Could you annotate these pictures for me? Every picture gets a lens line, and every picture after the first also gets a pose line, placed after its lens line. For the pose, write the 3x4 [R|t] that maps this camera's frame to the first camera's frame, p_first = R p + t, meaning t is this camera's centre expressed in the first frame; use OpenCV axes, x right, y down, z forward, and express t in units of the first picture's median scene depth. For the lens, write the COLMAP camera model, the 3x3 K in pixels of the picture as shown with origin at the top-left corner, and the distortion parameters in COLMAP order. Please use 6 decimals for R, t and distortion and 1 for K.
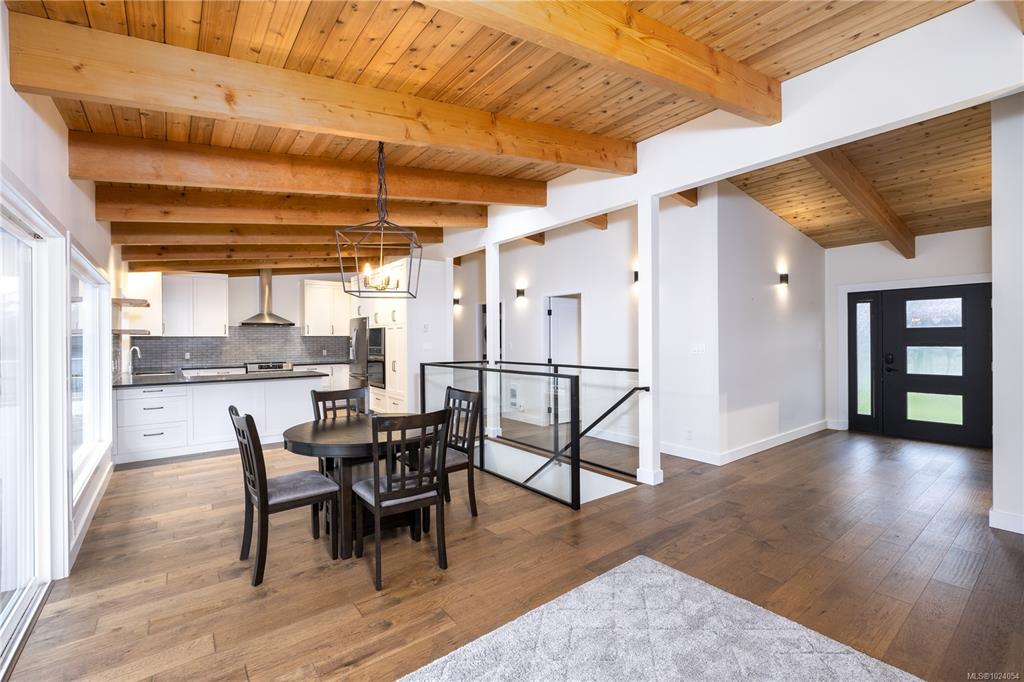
lens RADIAL K [[445.9, 0, 514.8], [0, 445.9, 341.4], [0, 0, 1]] dist [-0.002609, -0.000215]
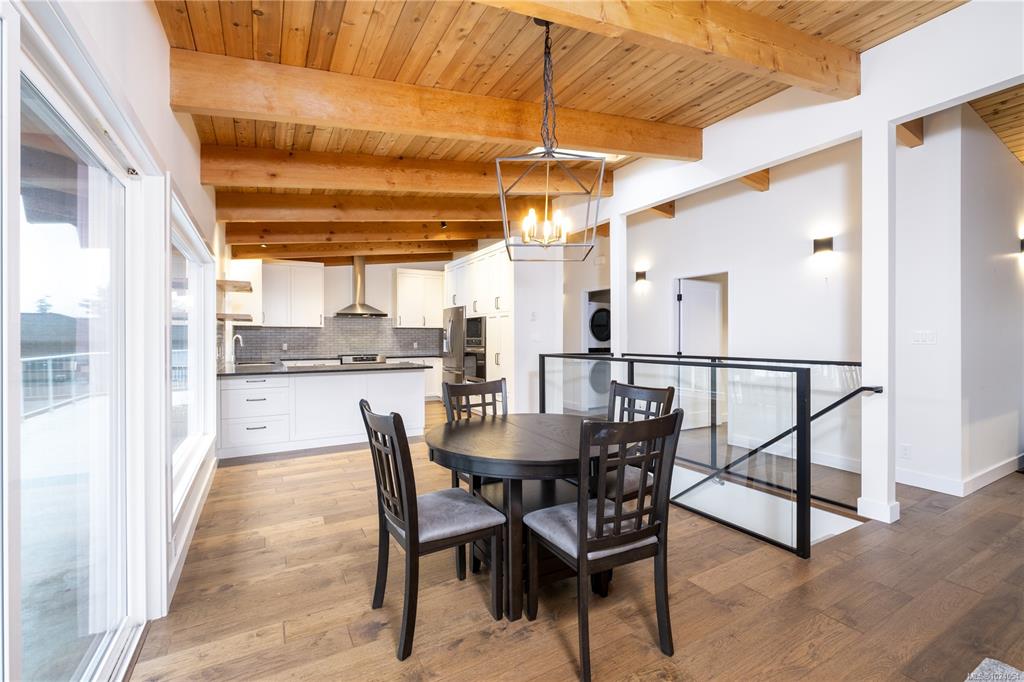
lens RADIAL K [[445.9, 0, 514.4], [0, 445.9, 341.1], [0, 0, 1]] dist [-0.002609, -0.000215]
pose [[0.989700, 0.005442, -0.143053, -0.186489], [-0.005140, 0.999984, 0.002479, 0.029329], [0.143064, -0.001718, 0.989712, 0.201334]]
